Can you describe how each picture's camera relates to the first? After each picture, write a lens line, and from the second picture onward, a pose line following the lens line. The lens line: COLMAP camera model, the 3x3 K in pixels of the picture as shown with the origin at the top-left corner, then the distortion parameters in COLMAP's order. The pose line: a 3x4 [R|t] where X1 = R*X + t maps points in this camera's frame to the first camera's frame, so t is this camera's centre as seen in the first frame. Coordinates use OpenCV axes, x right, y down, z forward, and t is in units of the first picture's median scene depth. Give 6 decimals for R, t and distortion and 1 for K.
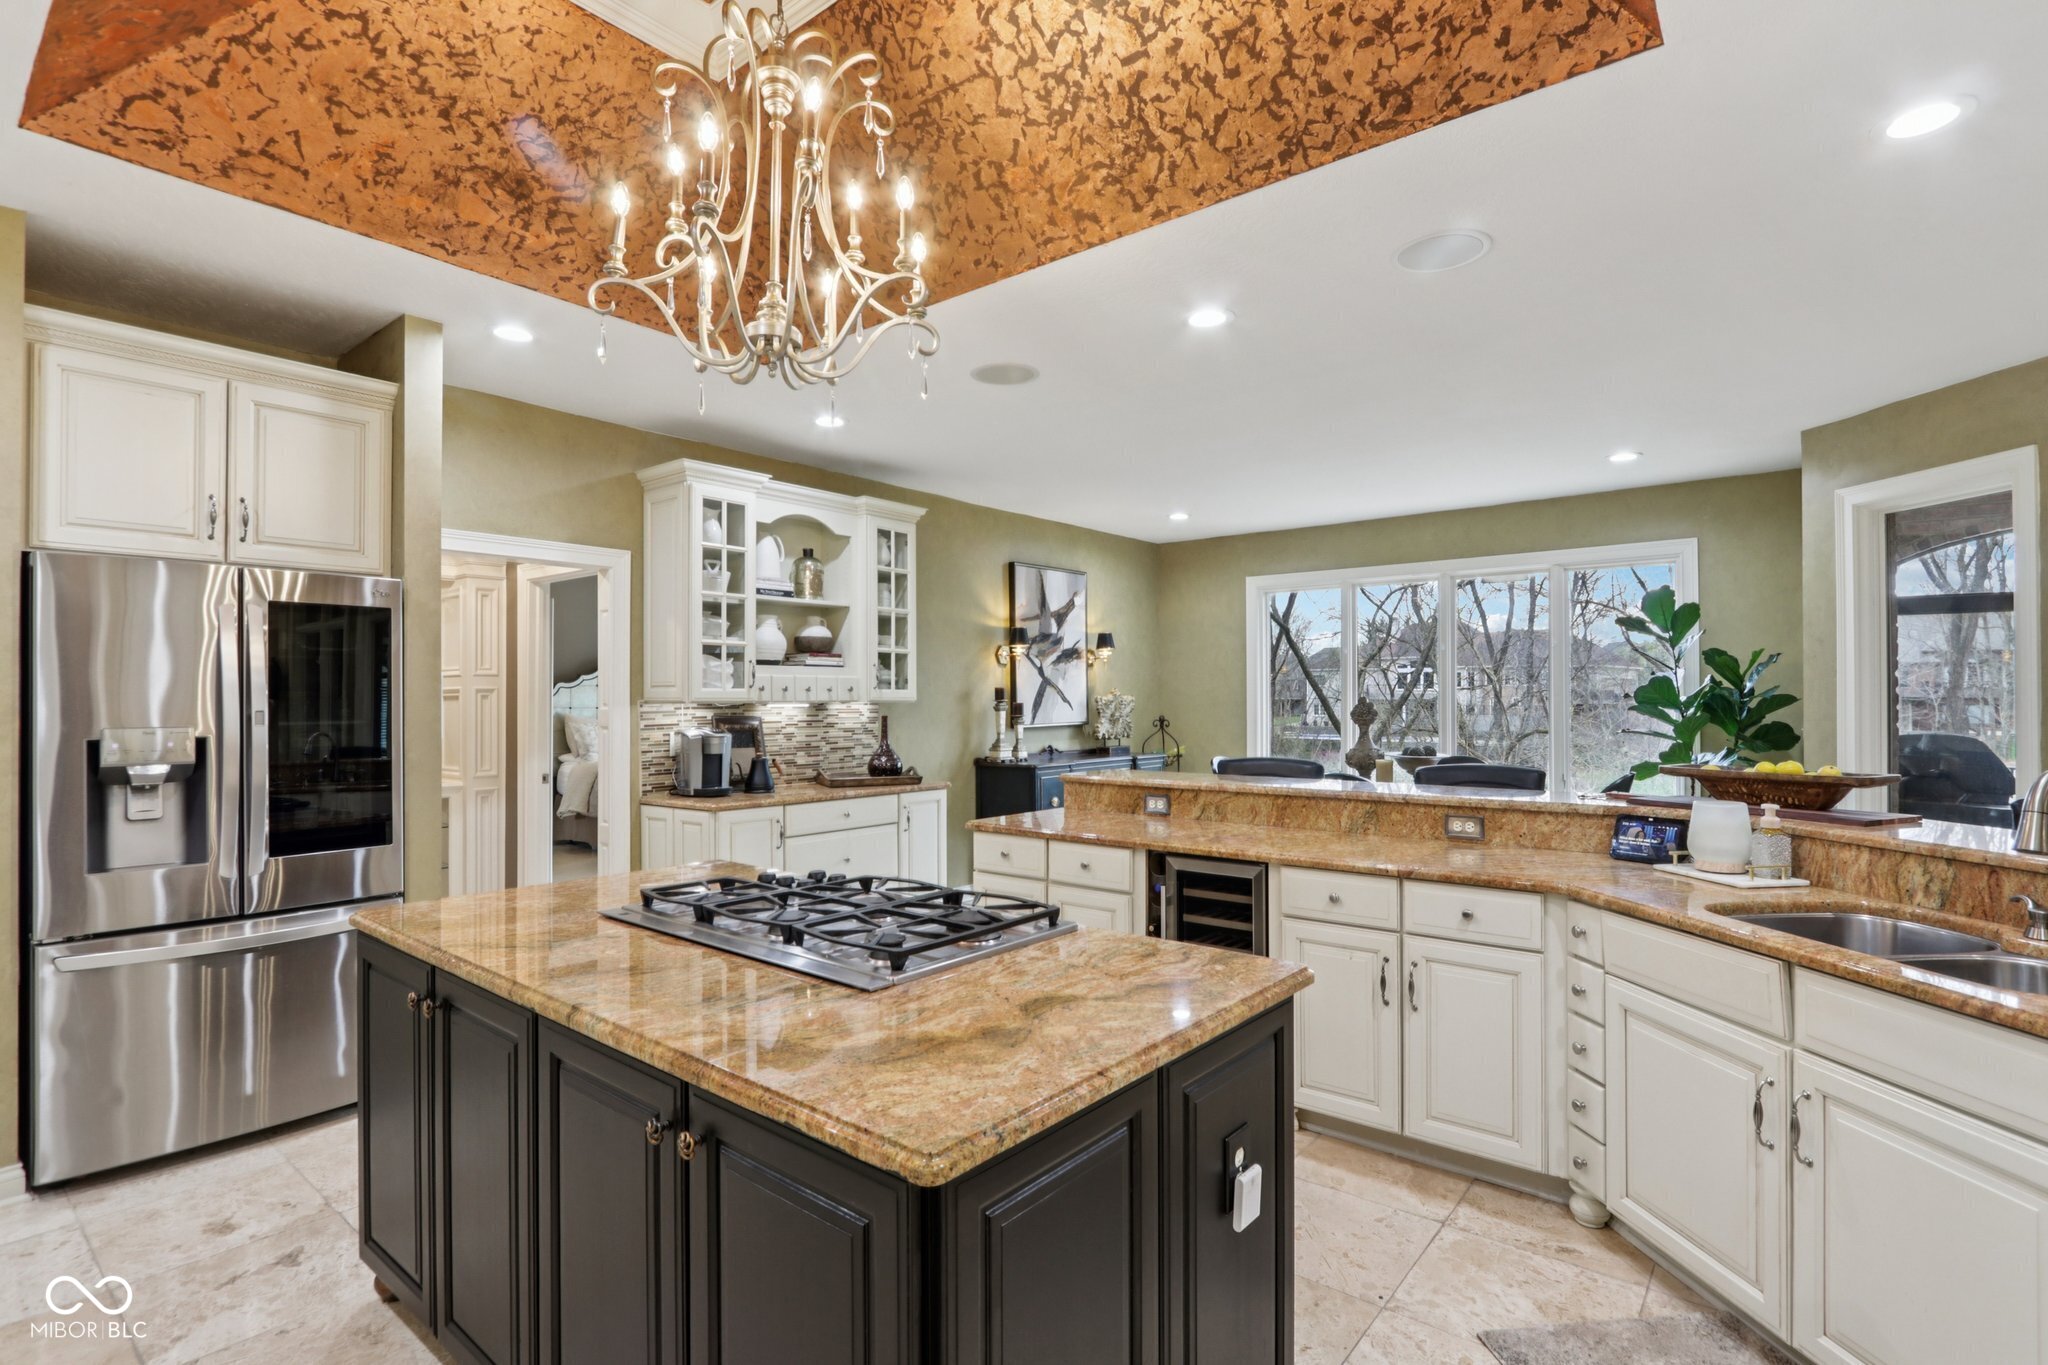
lens RADIAL K [[979.8, 0, 1019.4], [0, 979.8, 683.8], [0, 0, 1]] dist [-0.012100, 0.001577]
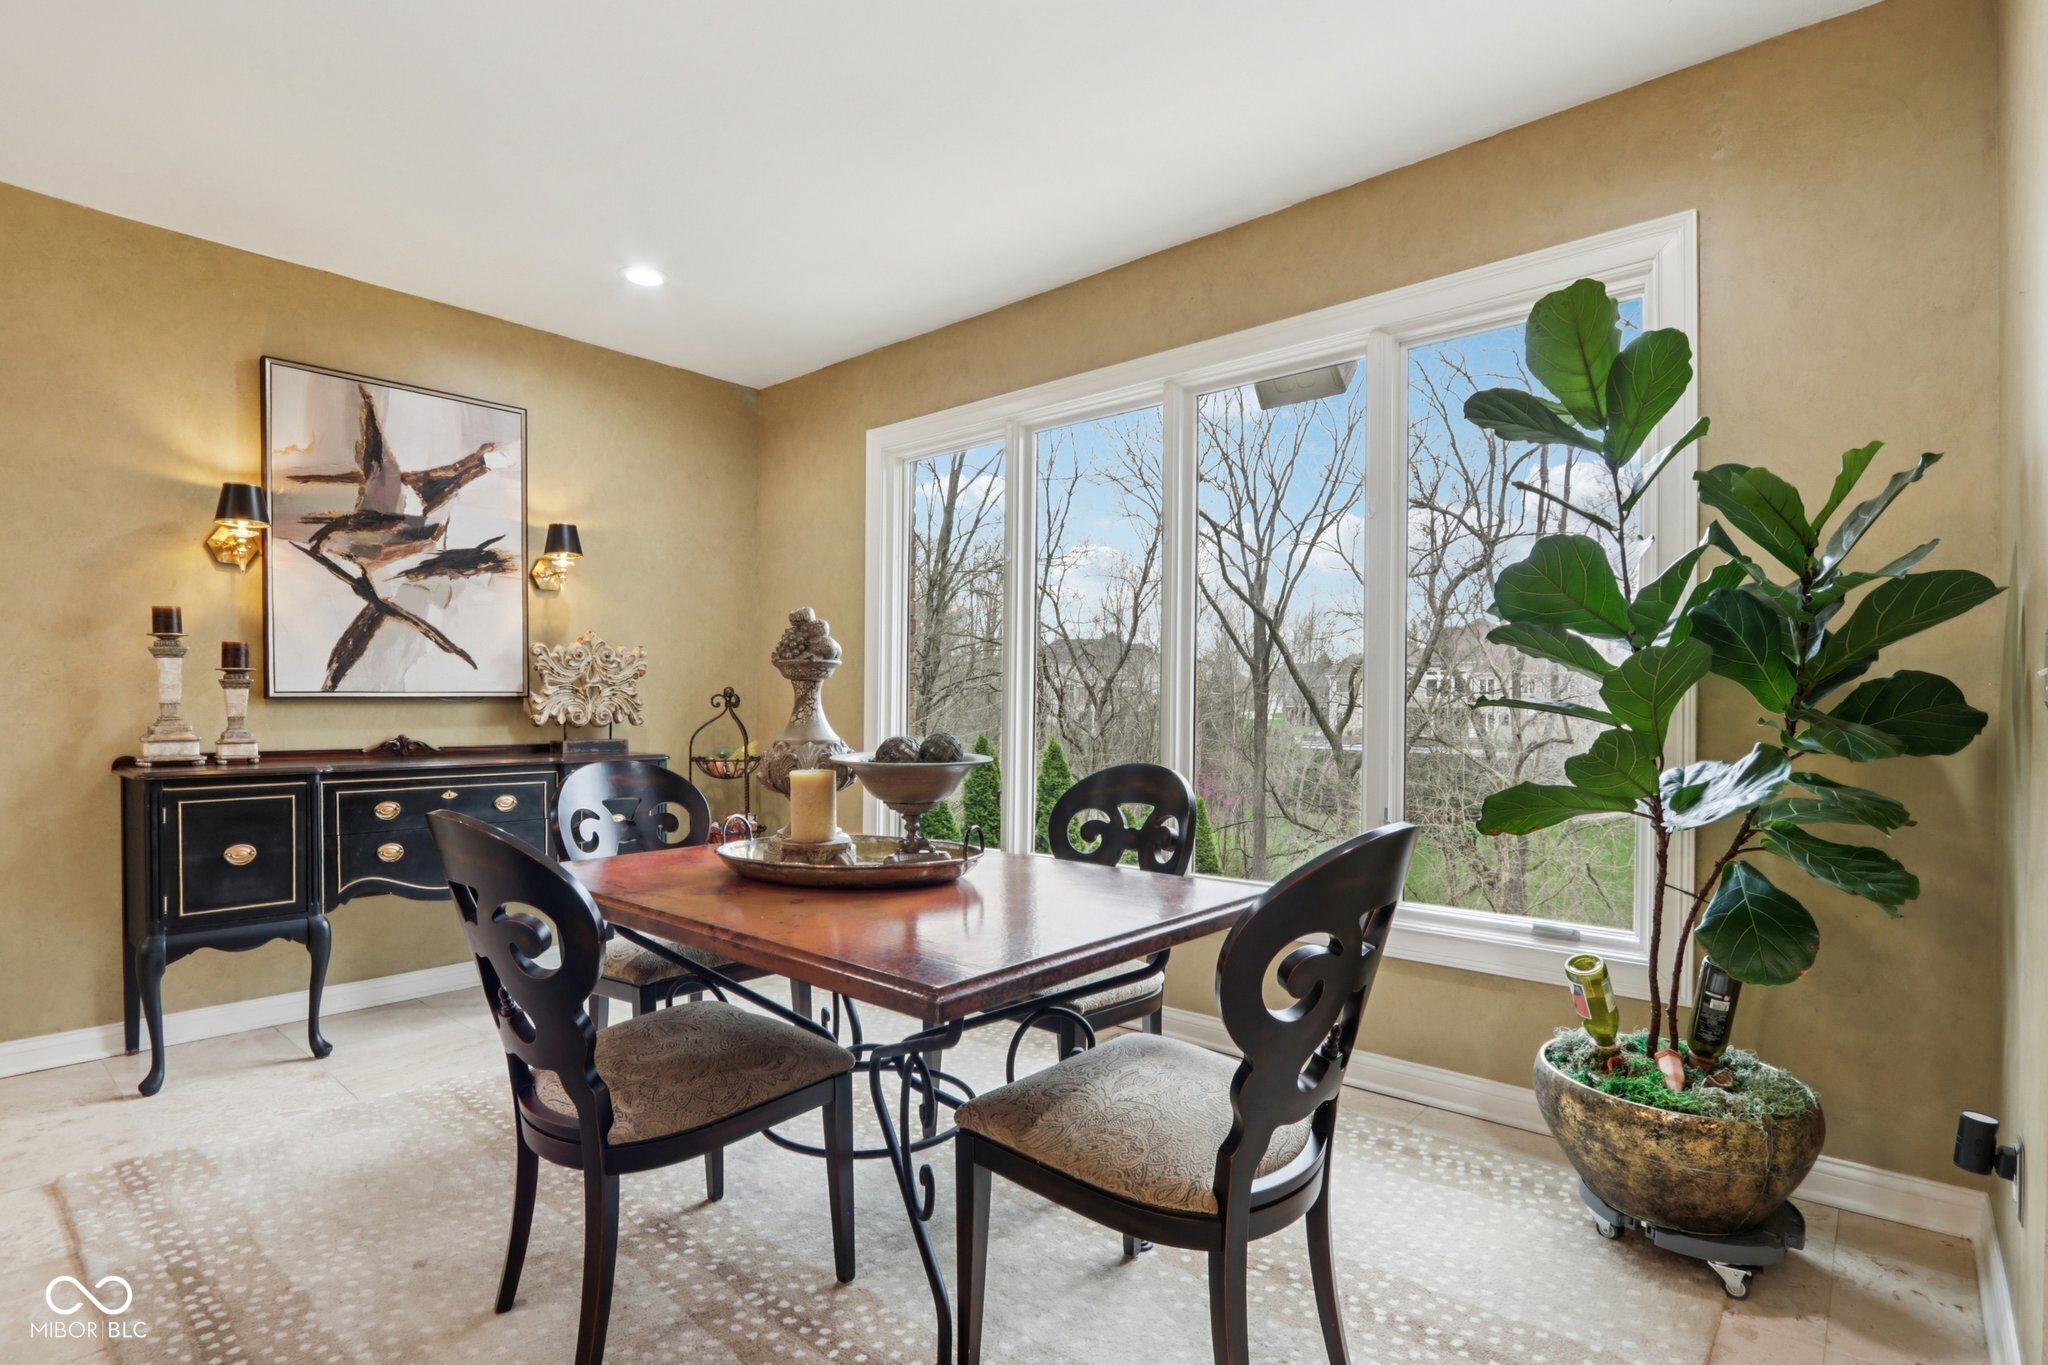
lens RADIAL K [[979.8, 0, 1028.4], [0, 979.8, 699.7], [0, 0, 1]] dist [-0.012100, 0.001577]
pose [[0.999460, 0.006526, -0.032217, 0.429551], [-0.006164, 0.999917, 0.011337, 0.042285], [0.032289, -0.011132, 0.999417, 0.581861]]
